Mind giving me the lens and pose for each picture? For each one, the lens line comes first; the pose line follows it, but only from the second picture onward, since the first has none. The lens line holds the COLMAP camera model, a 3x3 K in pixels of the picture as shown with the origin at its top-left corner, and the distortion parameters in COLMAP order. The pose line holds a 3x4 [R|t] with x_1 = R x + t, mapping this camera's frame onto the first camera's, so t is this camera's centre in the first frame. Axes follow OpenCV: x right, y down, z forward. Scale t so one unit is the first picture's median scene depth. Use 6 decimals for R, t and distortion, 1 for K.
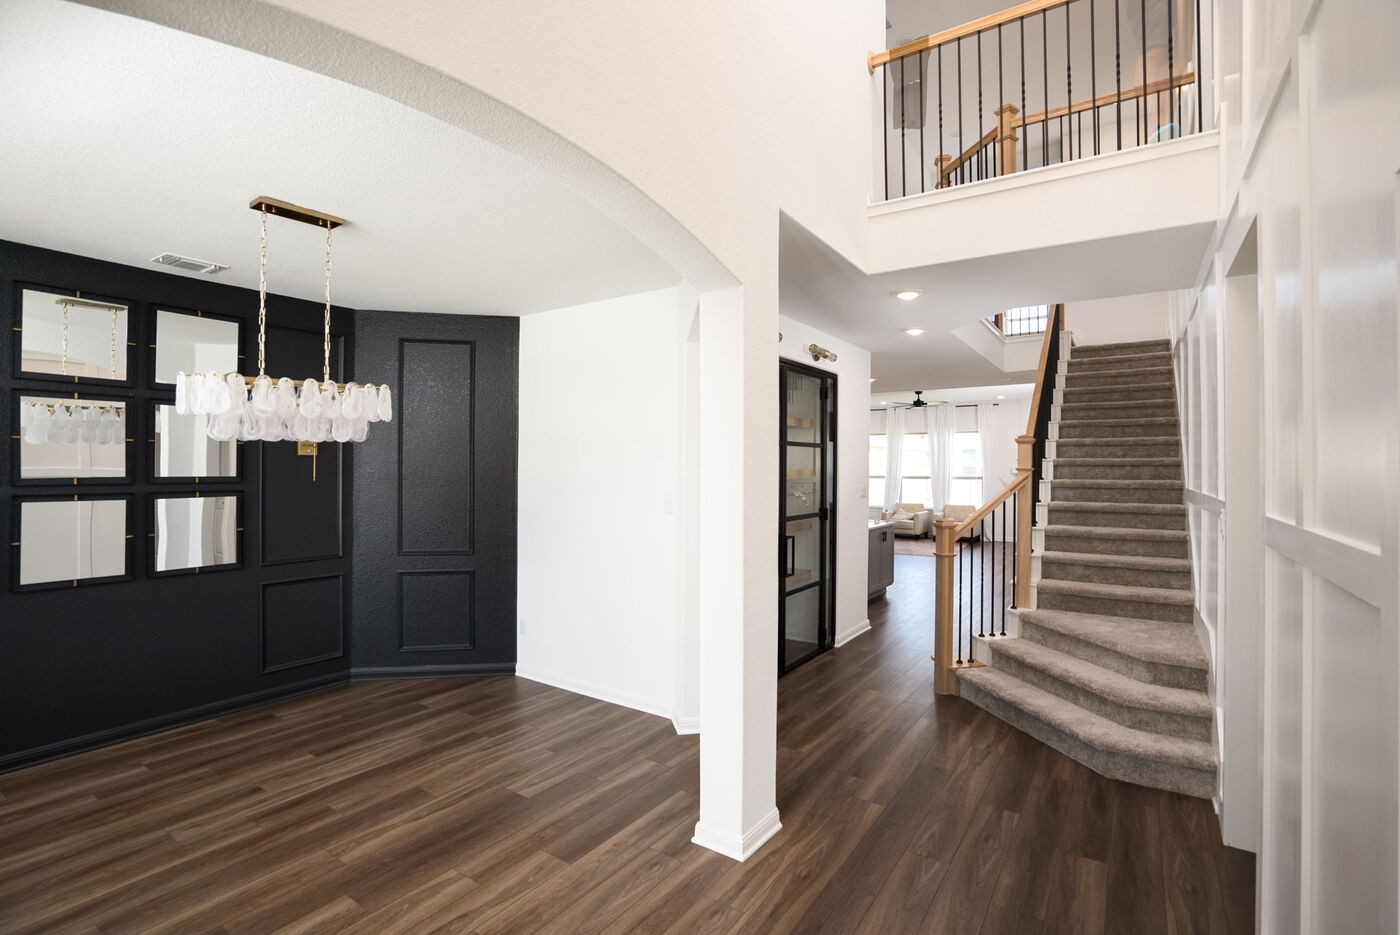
lens RADIAL K [[654.6, 0, 700.0], [0, 654.6, 467.5], [0, 0, 1]] dist [-0.047273, 0.013758]
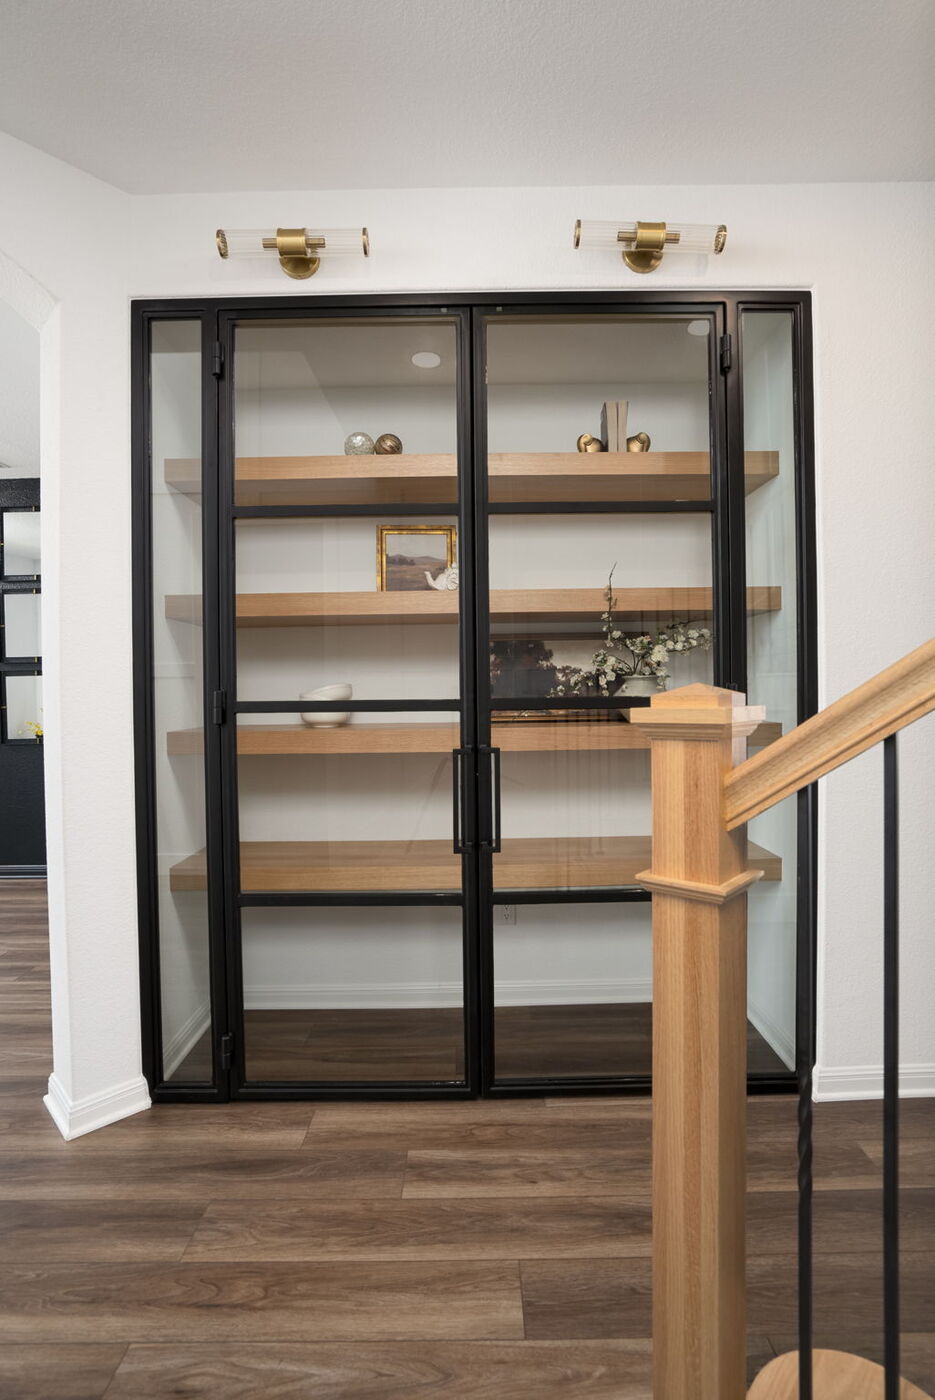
lens RADIAL K [[654.6, 0, 447.4], [0, 654.6, 690.8], [0, 0, 1]] dist [-0.047273, 0.013758]
pose [[0.541222, -0.004073, -0.840870, 0.357731], [0.013463, 0.999902, 0.003822, 0.054889], [0.840772, -0.013389, 0.541224, 0.616699]]
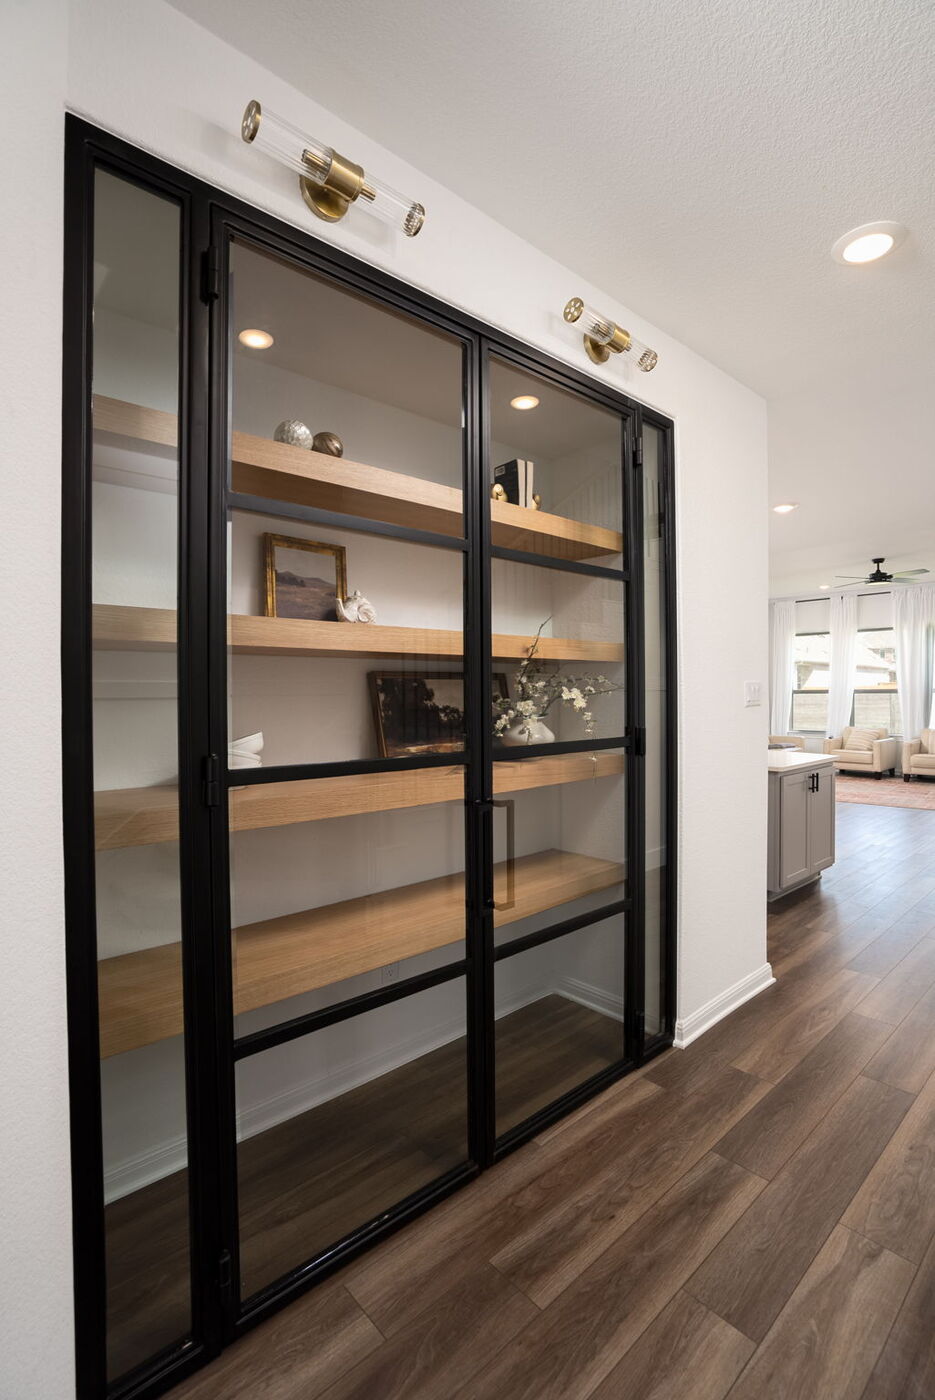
lens RADIAL K [[654.6, 0, 447.4], [0, 654.6, 690.8], [0, 0, 1]] dist [-0.047273, 0.013758]
pose [[0.965082, -0.007208, -0.261847, 0.163543], [0.007814, 0.999969, 0.001273, 0.032370], [0.261830, -0.003275, 0.965109, 0.507081]]
